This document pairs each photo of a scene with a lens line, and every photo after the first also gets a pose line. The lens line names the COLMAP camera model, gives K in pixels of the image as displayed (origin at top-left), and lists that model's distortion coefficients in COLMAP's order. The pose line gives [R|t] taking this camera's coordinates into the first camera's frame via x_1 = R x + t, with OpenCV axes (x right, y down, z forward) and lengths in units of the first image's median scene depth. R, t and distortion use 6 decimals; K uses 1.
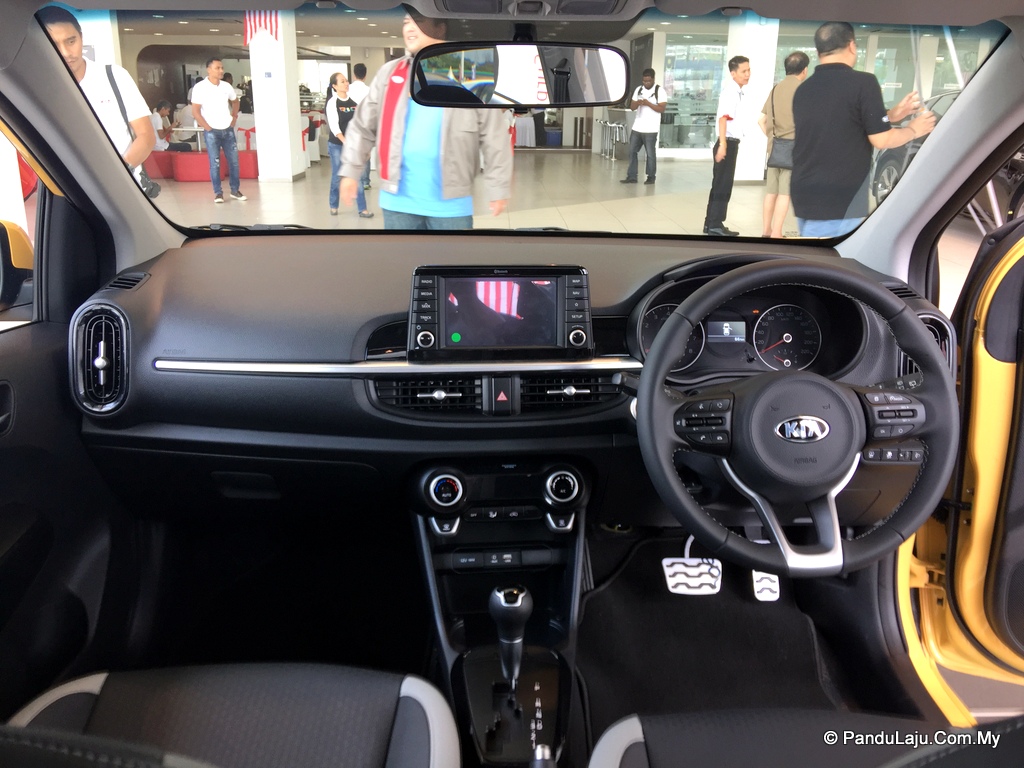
lens RADIAL K [[891.6, 0, 515.0], [0, 891.6, 384.1], [0, 0, 1]] dist [0.030916, -0.045370]
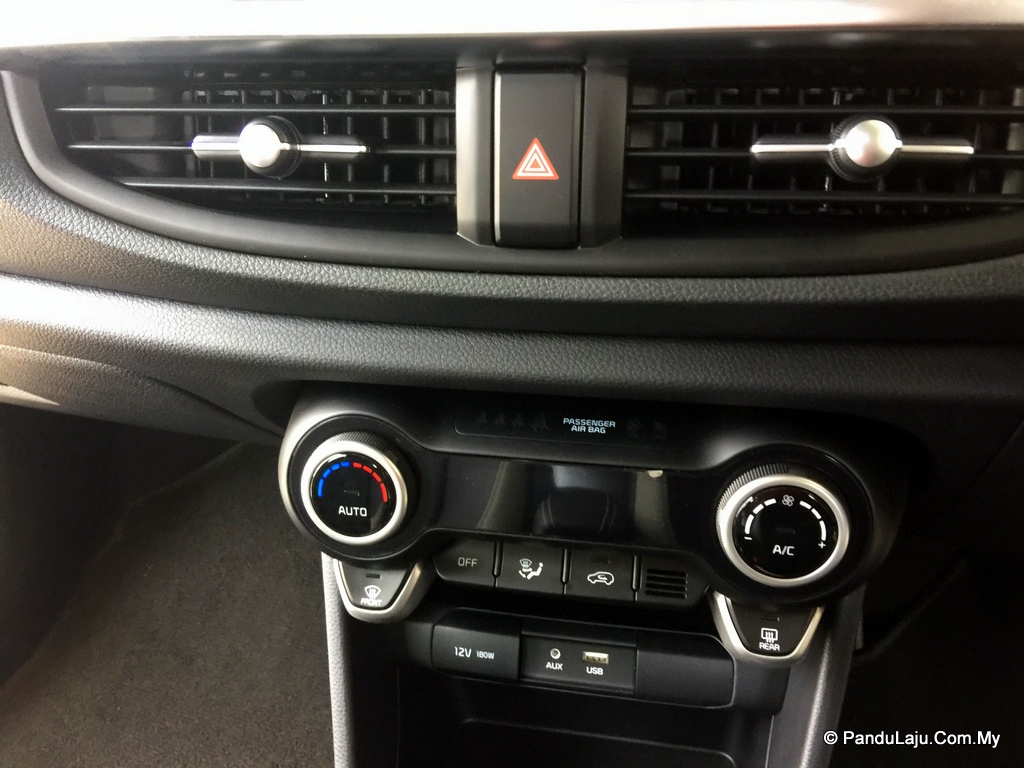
lens RADIAL K [[891.6, 0, 506.9], [0, 891.6, 386.2], [0, 0, 1]] dist [0.030916, -0.045370]
pose [[0.952452, 0.107898, -0.284944, 0.046466], [-0.024880, 0.959617, 0.280208, 0.005123], [0.303671, -0.259795, 0.916673, 0.755114]]
